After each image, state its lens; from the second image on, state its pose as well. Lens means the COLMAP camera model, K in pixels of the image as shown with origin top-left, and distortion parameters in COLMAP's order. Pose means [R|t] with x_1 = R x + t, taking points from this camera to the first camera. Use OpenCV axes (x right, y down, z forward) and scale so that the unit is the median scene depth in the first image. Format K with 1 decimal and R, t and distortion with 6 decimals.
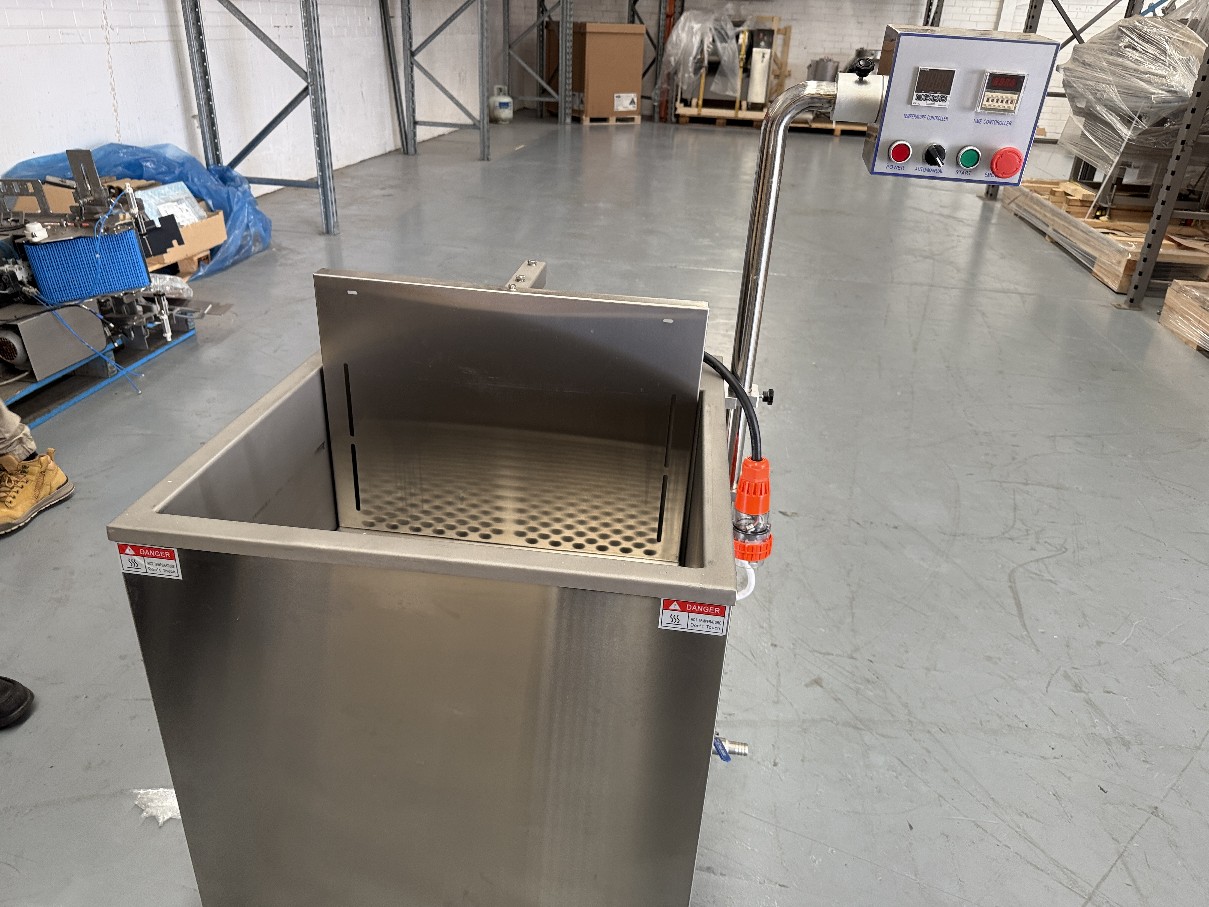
lens RADIAL K [[842.5, 0, 601.8], [0, 842.5, 418.1], [0, 0, 1]] dist [0.007446, -0.002023]
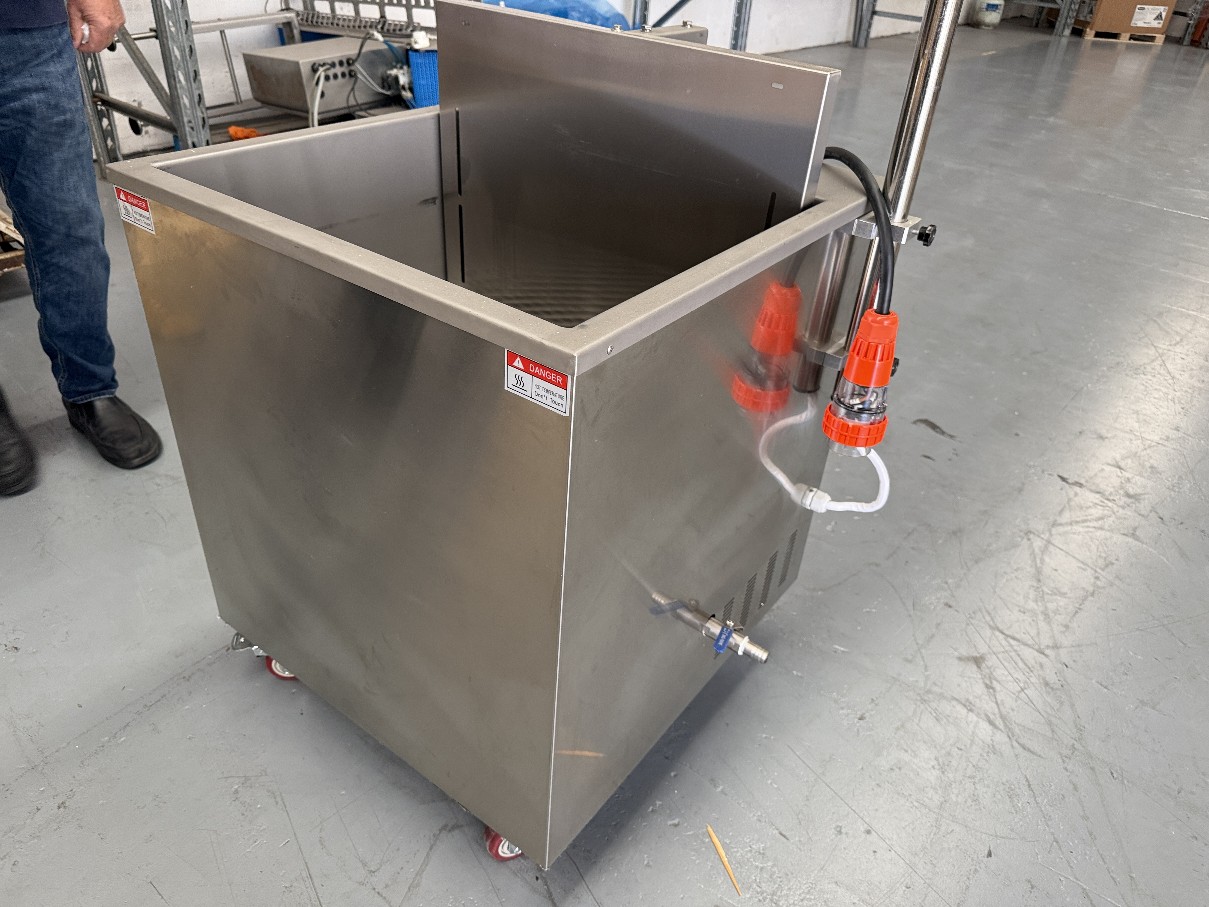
lens RADIAL K [[862.5, 0, 607.5], [0, 862.5, 430.6], [0, 0, 1]] dist [-0.005131, -0.009779]
pose [[0.873338, 0.275162, -0.401954, 0.055174], [-0.231224, 0.960457, 0.155103, 0.015467], [0.428738, -0.042516, 0.902428, 0.034072]]
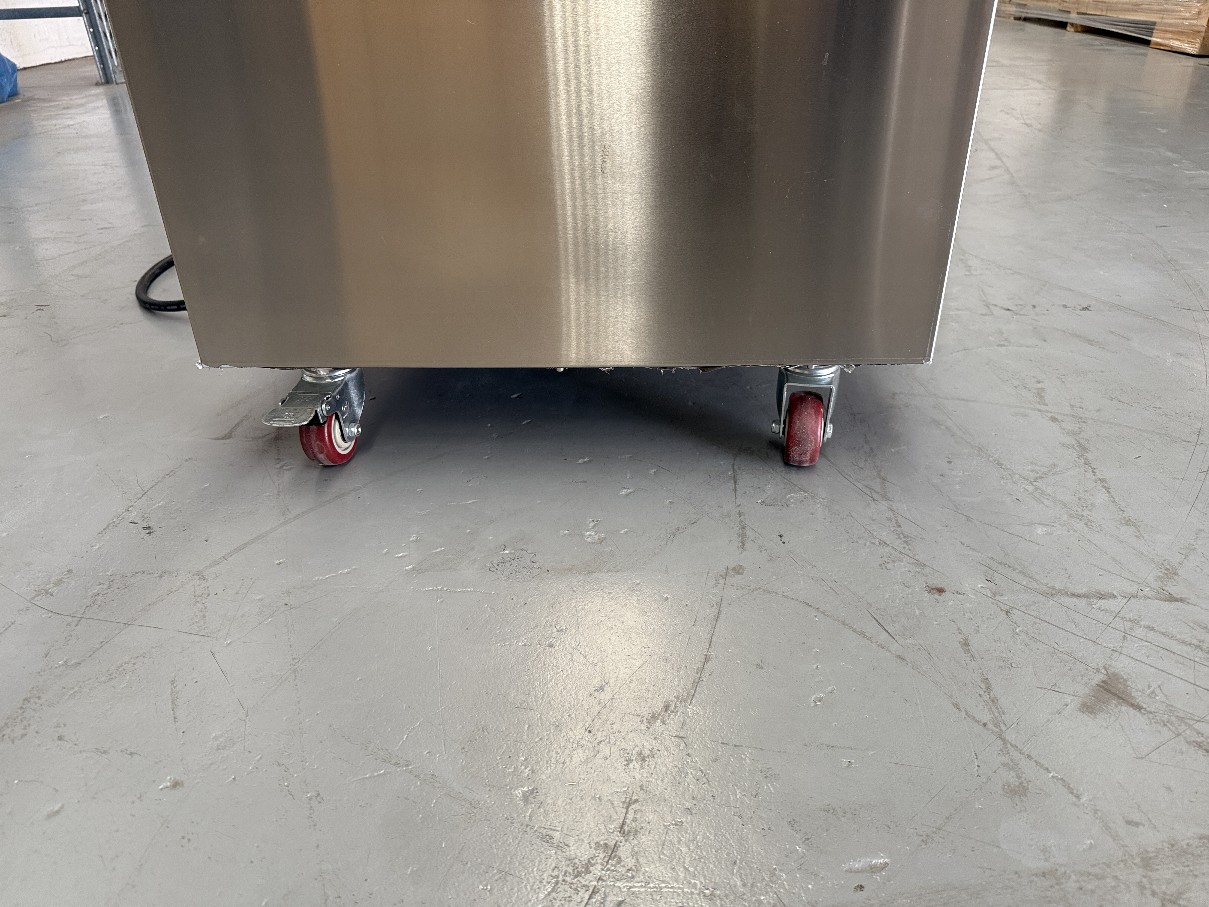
lens RADIAL K [[858.8, 0, 601.7], [0, 858.8, 433.7], [0, 0, 1]] dist [0.005748, -0.019025]
pose [[0.993041, -0.108423, 0.045984, 0.016809], [0.104510, 0.991273, 0.080343, 0.044342], [-0.054294, -0.074978, 0.995706, 0.178667]]
